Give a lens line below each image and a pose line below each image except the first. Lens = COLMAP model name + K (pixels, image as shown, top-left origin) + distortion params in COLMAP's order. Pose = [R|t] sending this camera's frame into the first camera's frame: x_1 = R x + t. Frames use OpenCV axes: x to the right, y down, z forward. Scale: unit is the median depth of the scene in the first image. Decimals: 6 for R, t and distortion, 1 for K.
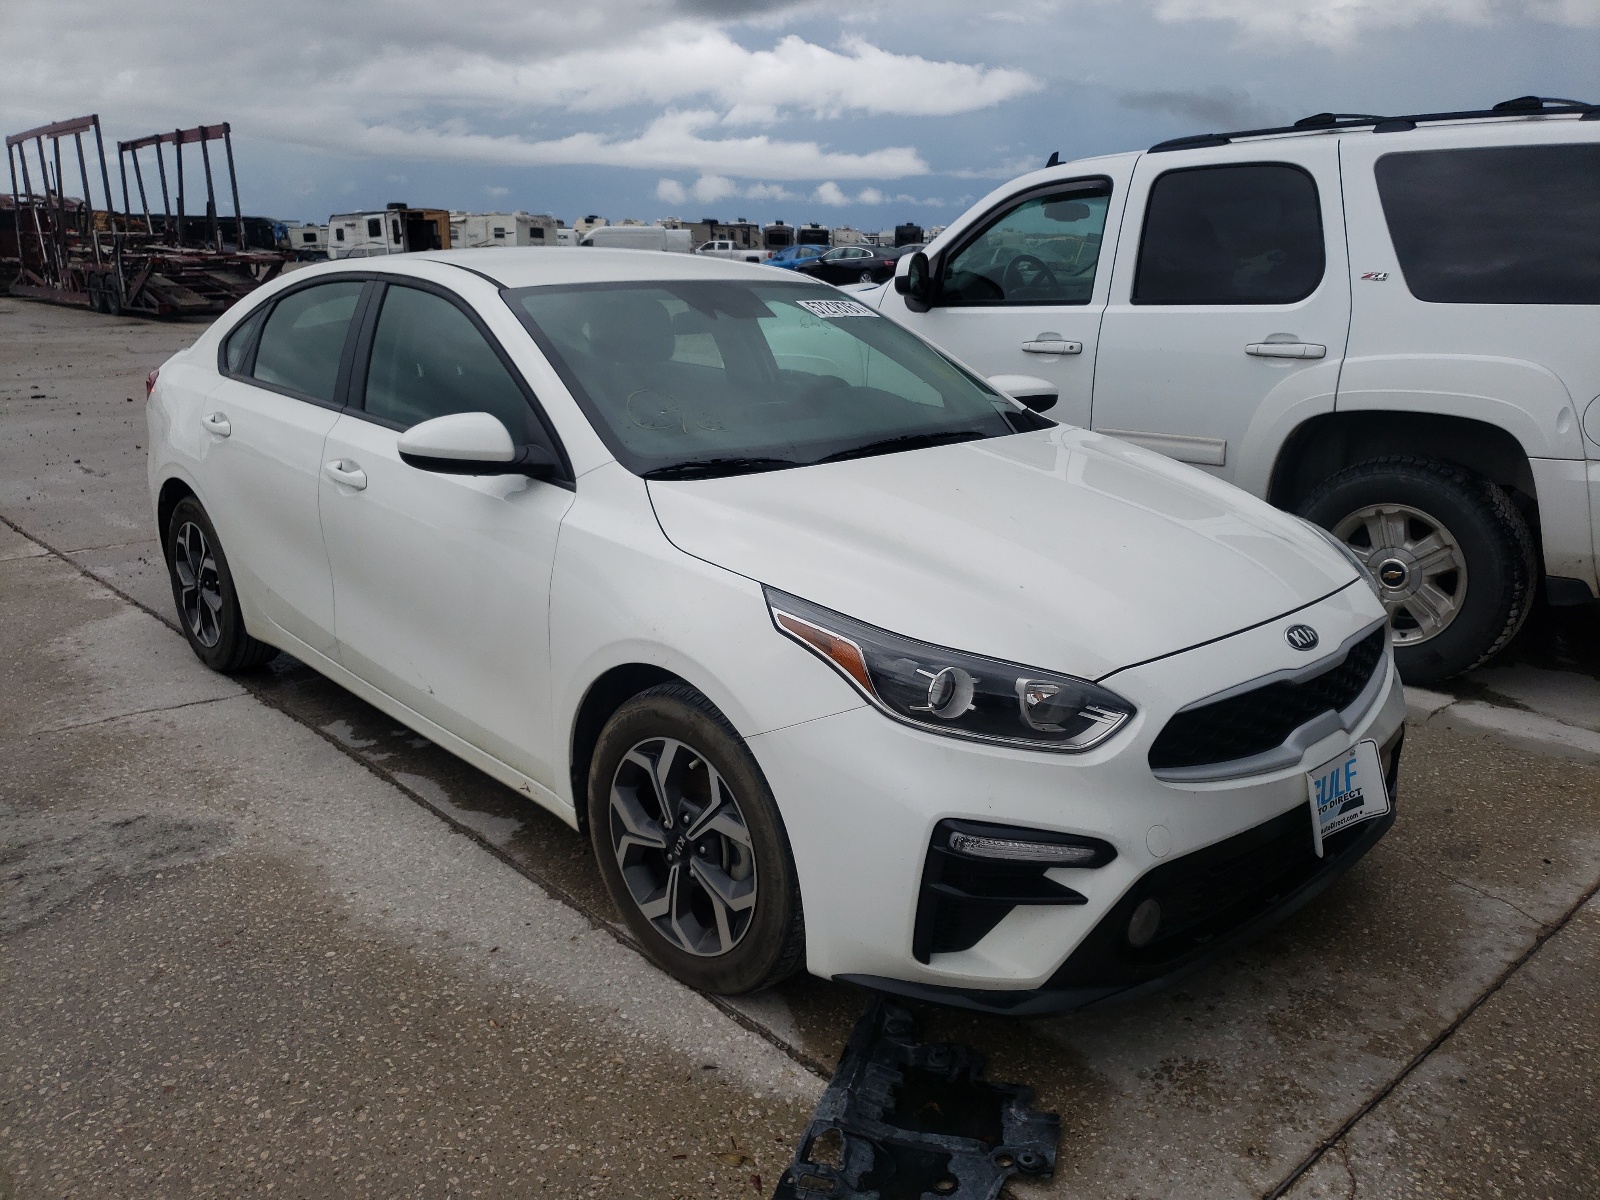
lens RADIAL K [[1219.0, 0, 806.5], [0, 1219.0, 598.8], [0, 0, 1]] dist [0.026105, -0.025350]
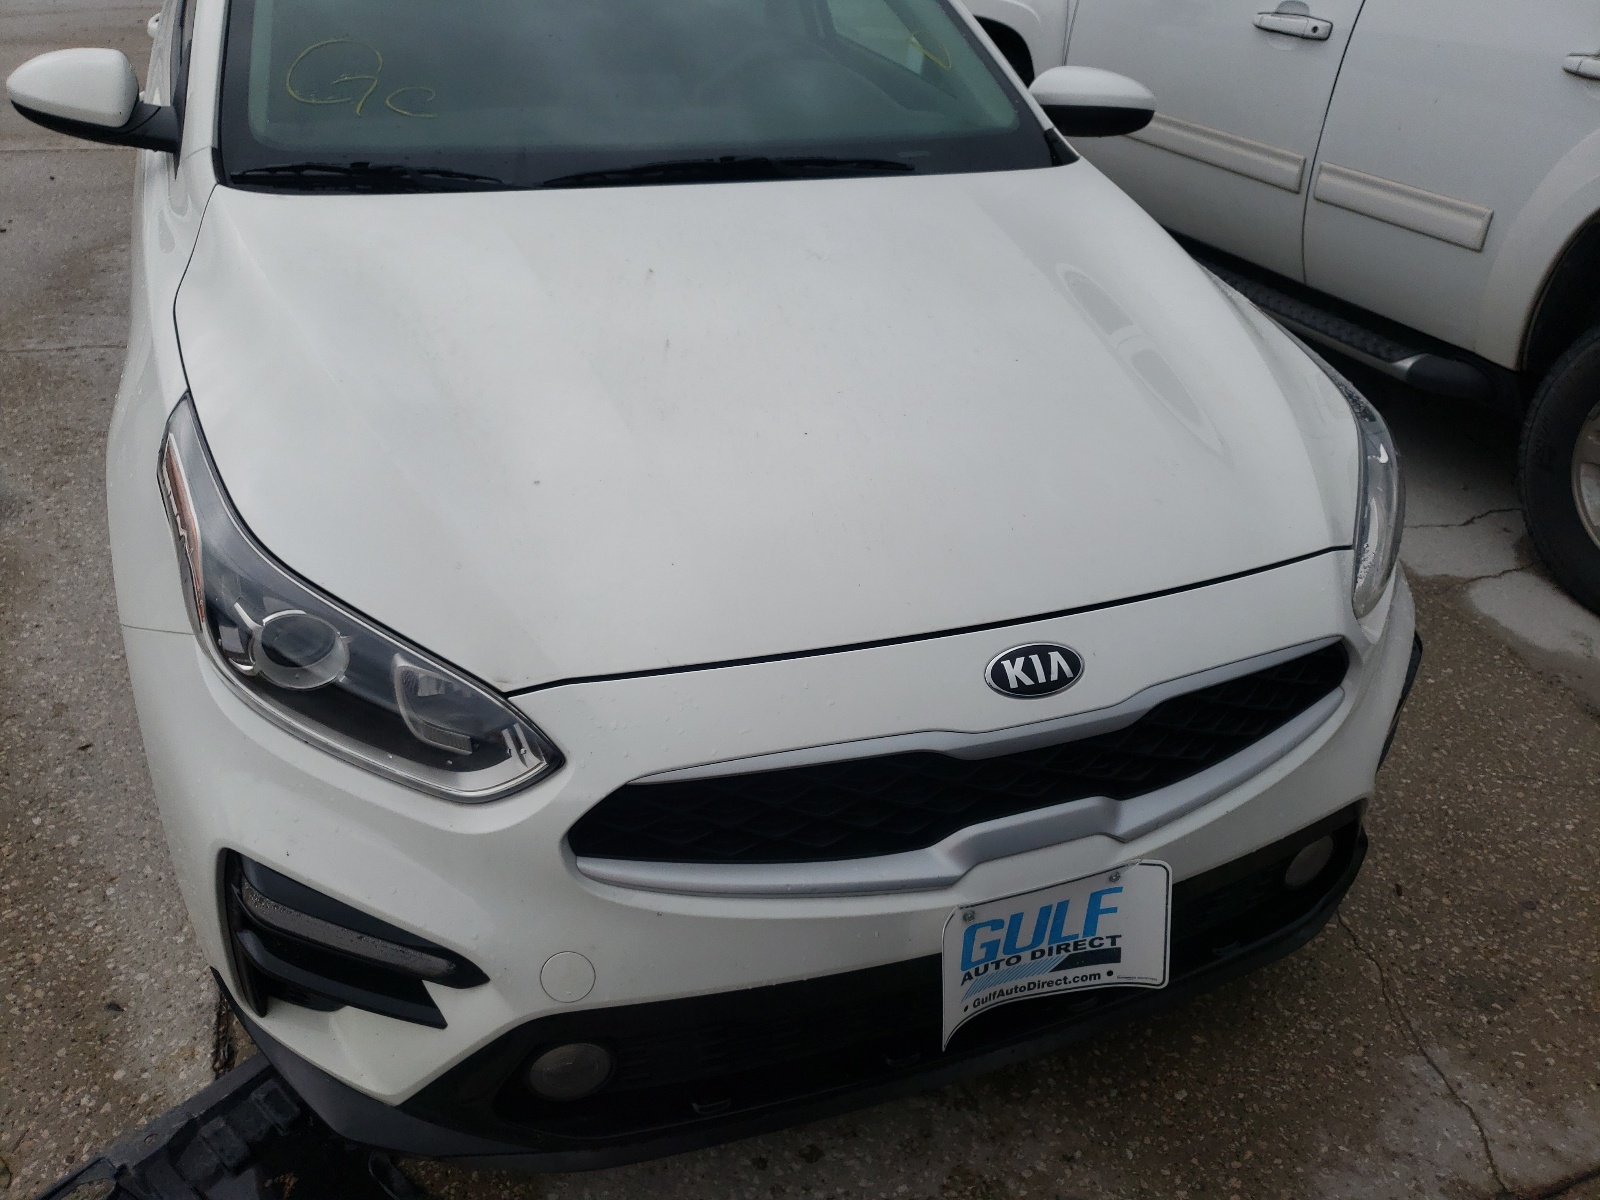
lens RADIAL K [[1219.0, 0, 795.1], [0, 1219.0, 574.5], [0, 0, 1]] dist [0.026105, -0.025350]
pose [[0.927893, 0.232474, -0.291495, 0.442394], [-0.150170, 0.948617, 0.278521, -0.138239], [0.341266, -0.214664, 0.915126, 0.472680]]
